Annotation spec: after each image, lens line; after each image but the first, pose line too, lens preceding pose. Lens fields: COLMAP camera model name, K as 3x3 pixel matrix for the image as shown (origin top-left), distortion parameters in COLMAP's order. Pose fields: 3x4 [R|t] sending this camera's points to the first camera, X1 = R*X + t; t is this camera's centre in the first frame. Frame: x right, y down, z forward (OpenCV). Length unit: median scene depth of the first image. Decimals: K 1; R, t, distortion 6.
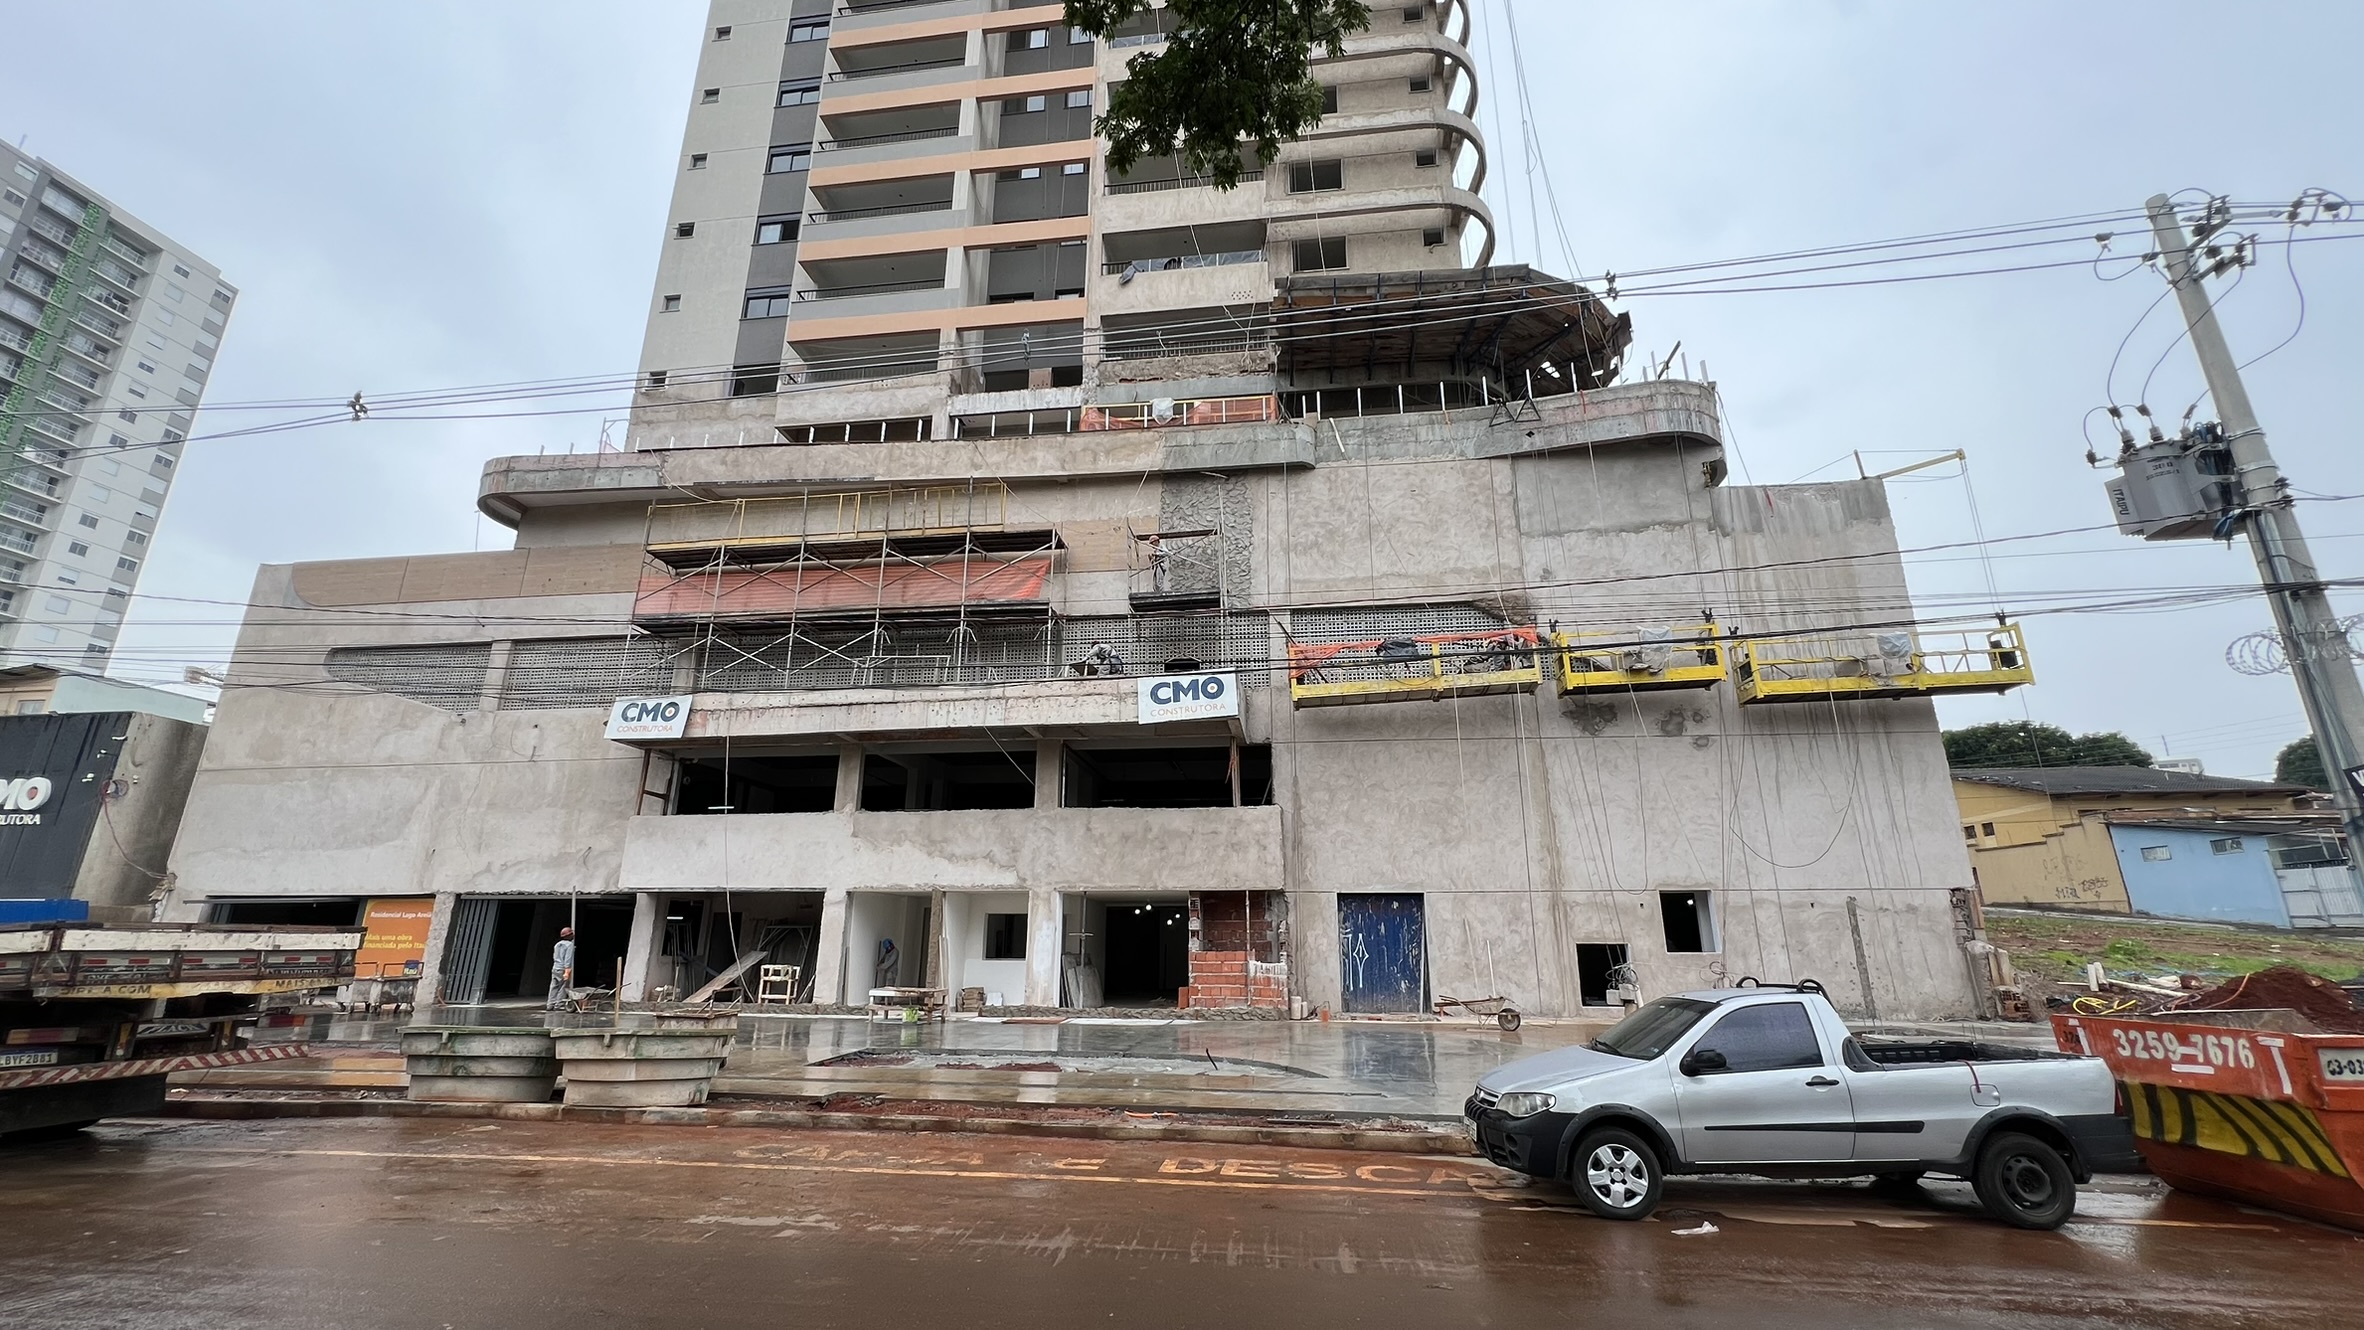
lens RADIAL K [[947.2, 0, 1187.7], [0, 947.2, 662.9], [0, 0, 1]] dist [-0.002704, 0.000901]
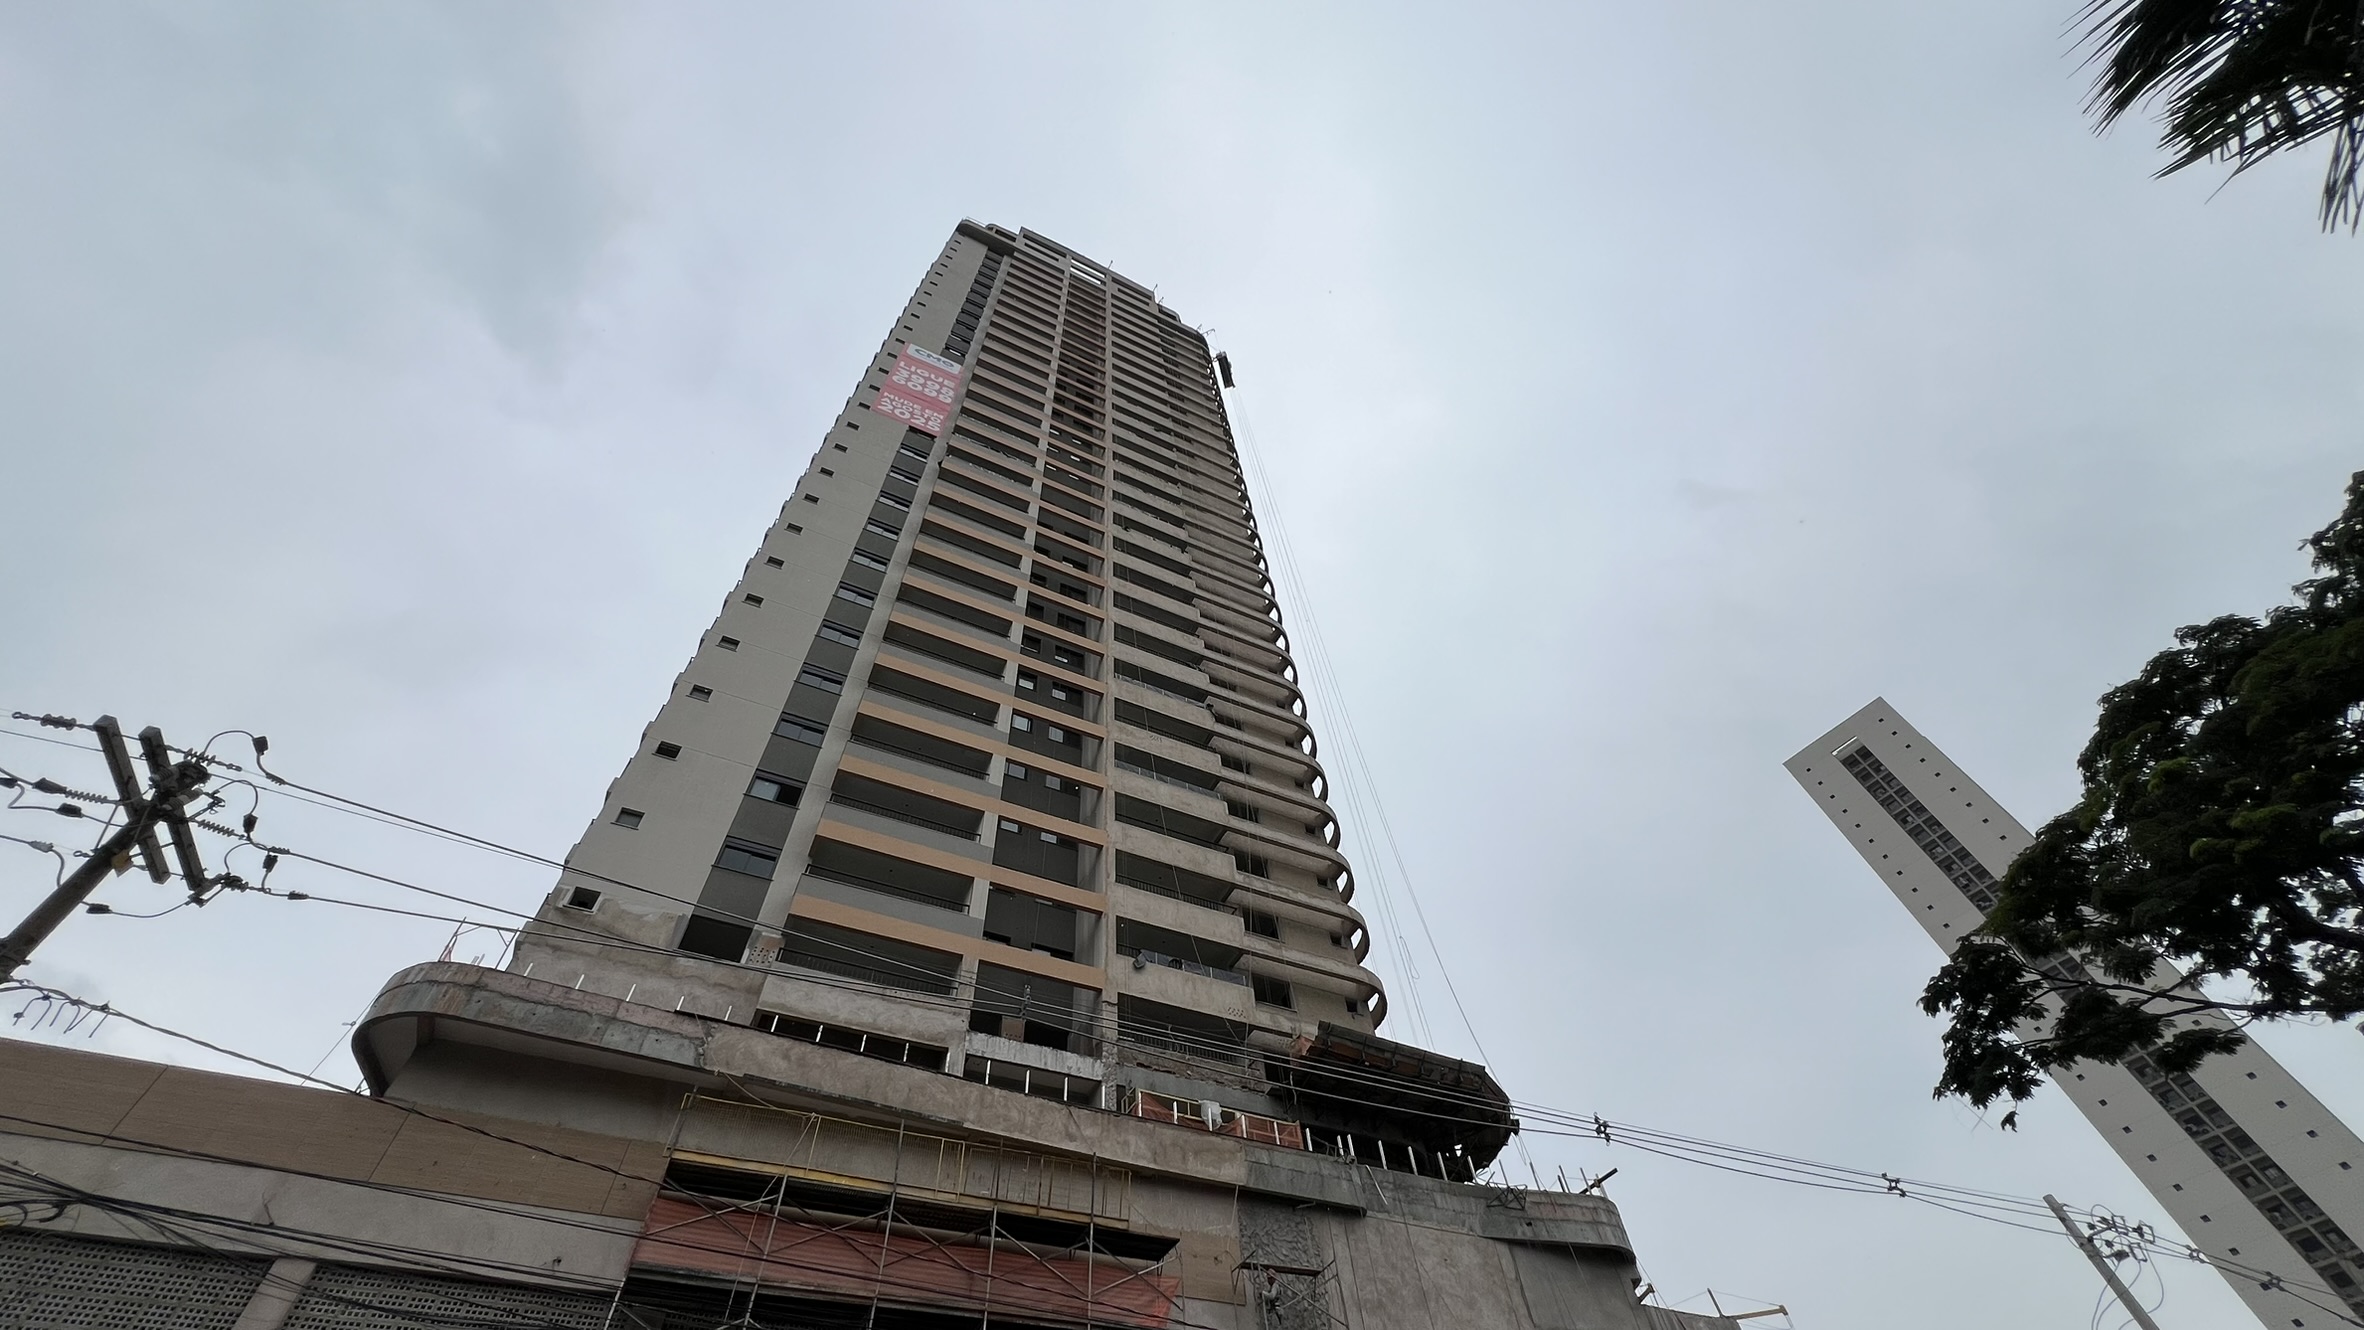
lens RADIAL K [[947.2, 0, 1188.3], [0, 947.2, 649.0], [0, 0, 1]] dist [-0.002704, 0.000901]
pose [[0.828554, 0.422574, 0.367327, -0.691256], [-0.095671, 0.753249, -0.650741, 0.024717], [-0.551675, 0.504032, 0.664535, 0.086344]]
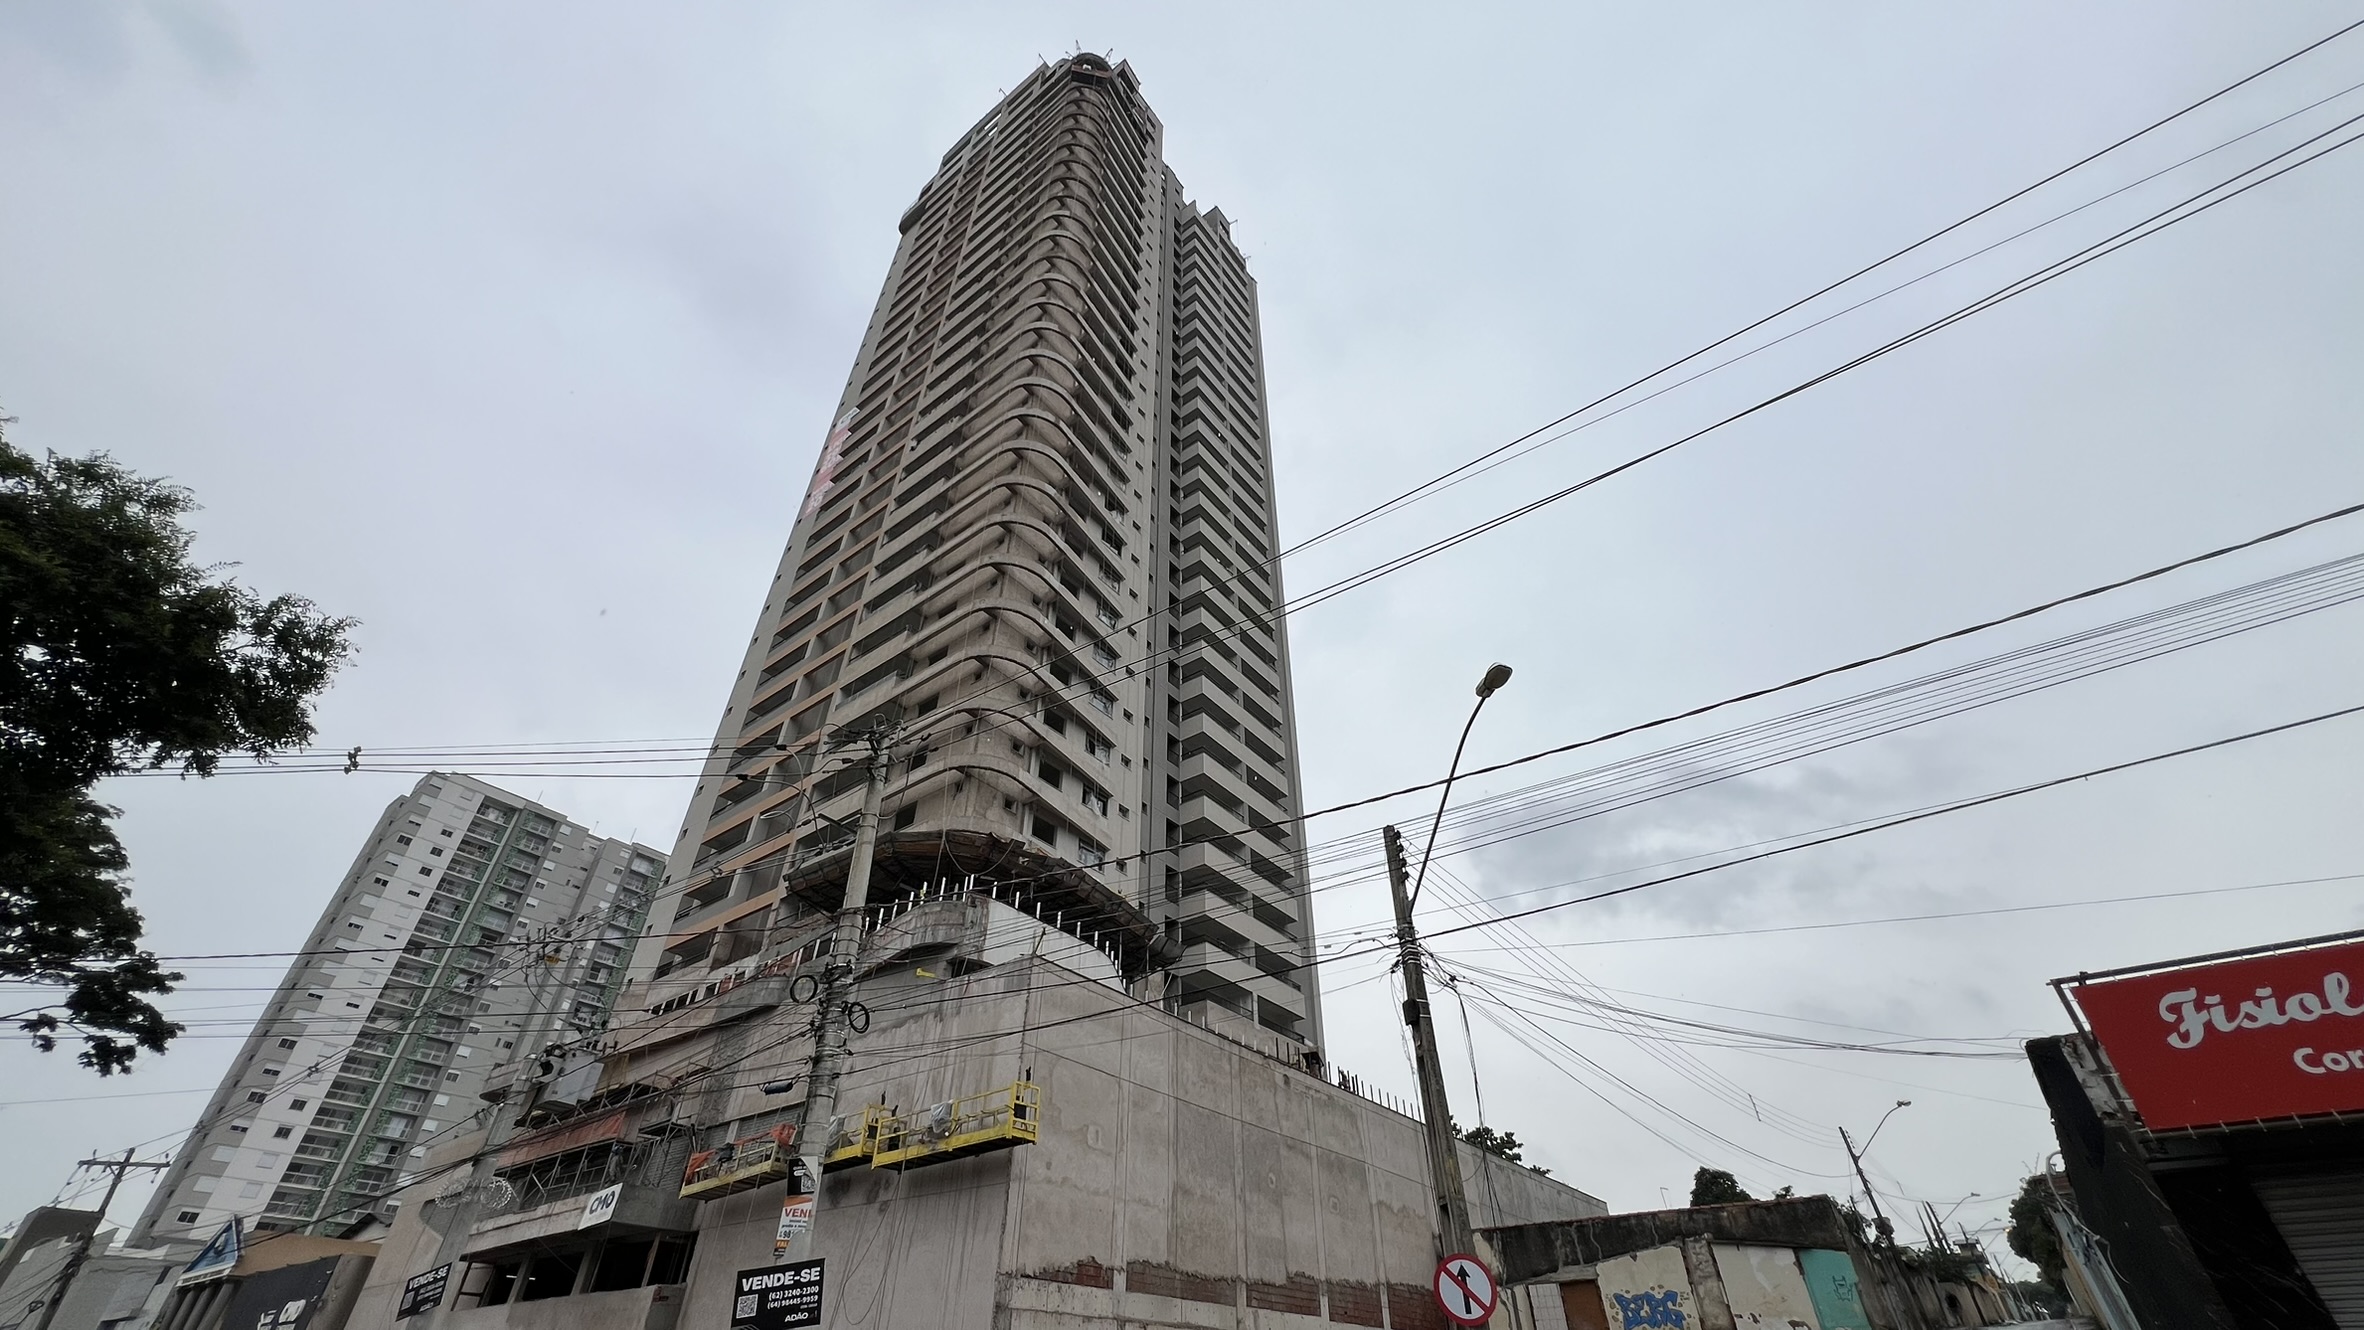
lens RADIAL K [[947.2, 0, 1178.9], [0, 947.2, 662.2], [0, 0, 1]] dist [-0.002704, 0.000901]
pose [[0.865236, -0.314525, -0.390436, 1.411149], [0.144502, 0.902144, -0.406516, -0.002317], [0.480089, 0.295313, 0.826017, -0.063786]]
